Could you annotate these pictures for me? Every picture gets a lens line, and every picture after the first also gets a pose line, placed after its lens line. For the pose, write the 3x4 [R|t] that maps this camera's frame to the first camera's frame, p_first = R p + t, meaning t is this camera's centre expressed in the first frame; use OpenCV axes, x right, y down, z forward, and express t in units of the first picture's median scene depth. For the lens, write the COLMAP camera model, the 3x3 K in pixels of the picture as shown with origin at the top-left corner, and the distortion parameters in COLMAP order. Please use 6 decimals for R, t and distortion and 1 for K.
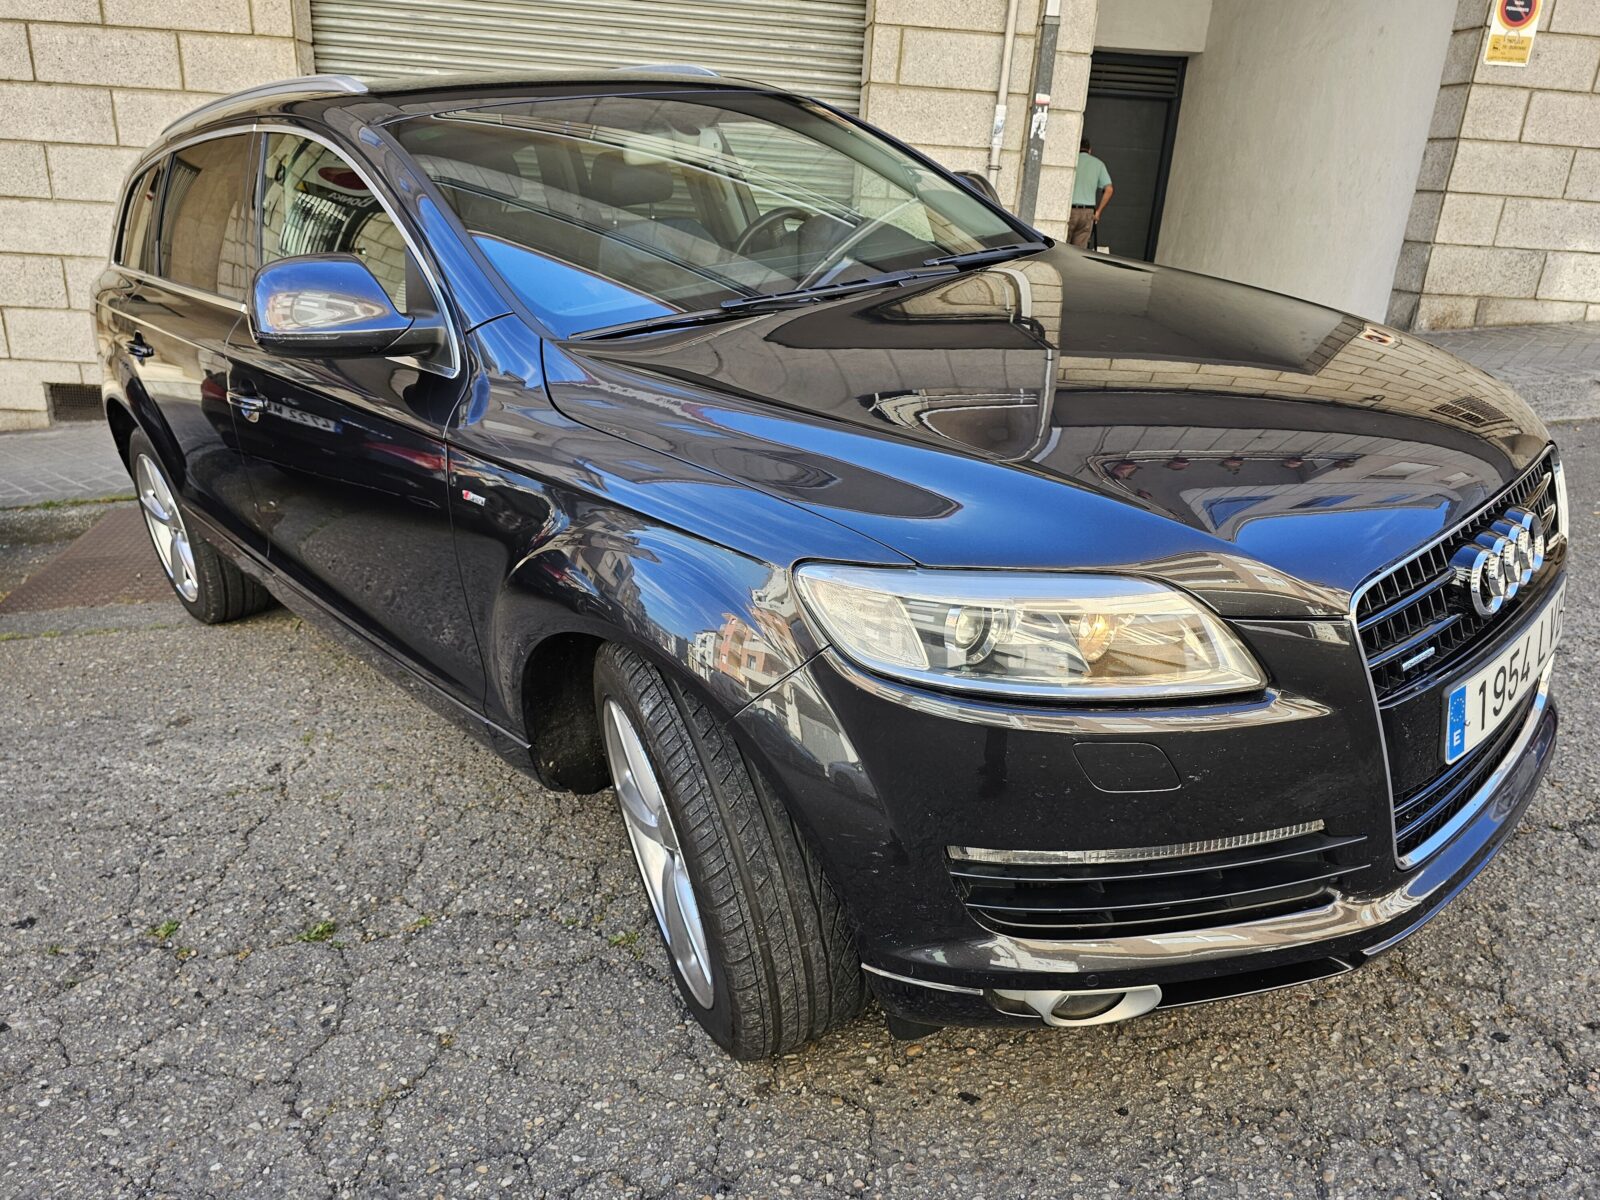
lens RADIAL K [[1086.7, 0, 811.9], [0, 1086.7, 594.0], [0, 0, 1]] dist [0.038338, -0.045561]
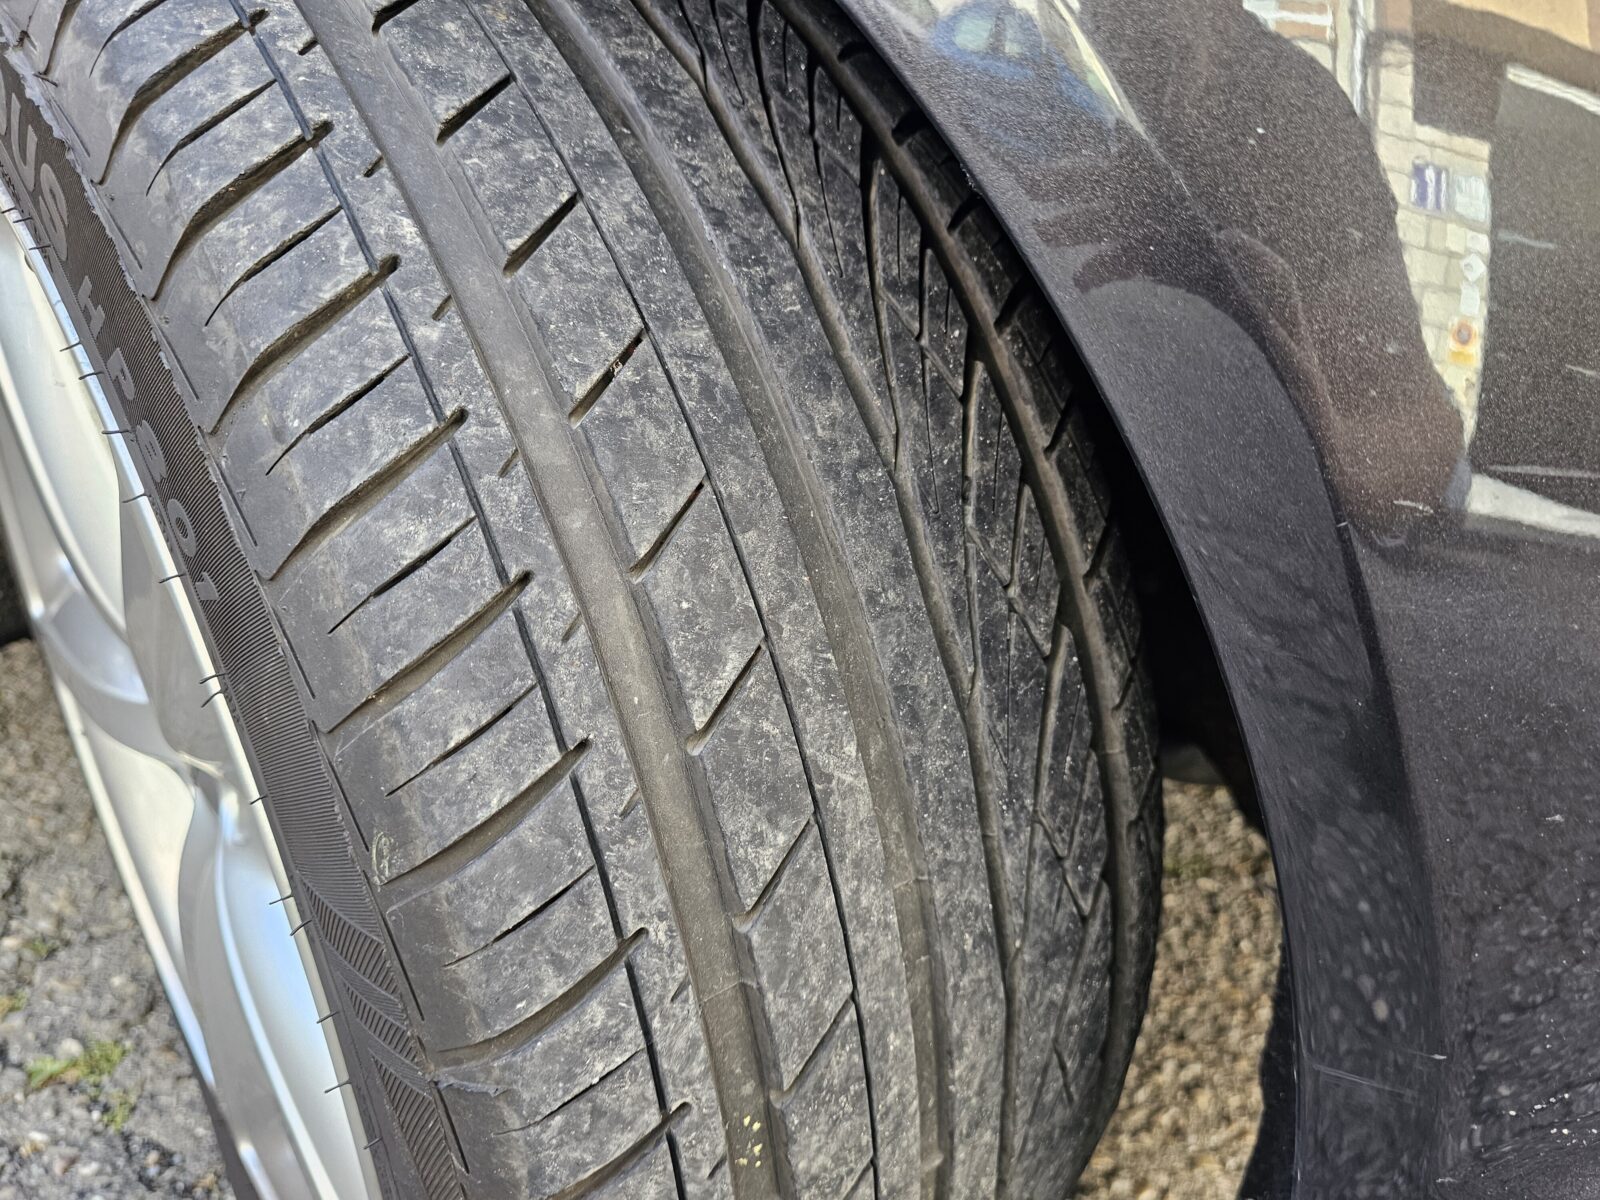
lens RADIAL K [[1086.7, 0, 807.5], [0, 1086.7, 602.5], [0, 0, 1]] dist [0.038338, -0.045561]
pose [[0.944578, 0.007448, 0.328203, -0.094307], [-0.015968, 0.999602, 0.023274, 0.219806], [-0.327899, -0.027225, 0.944320, 0.835516]]
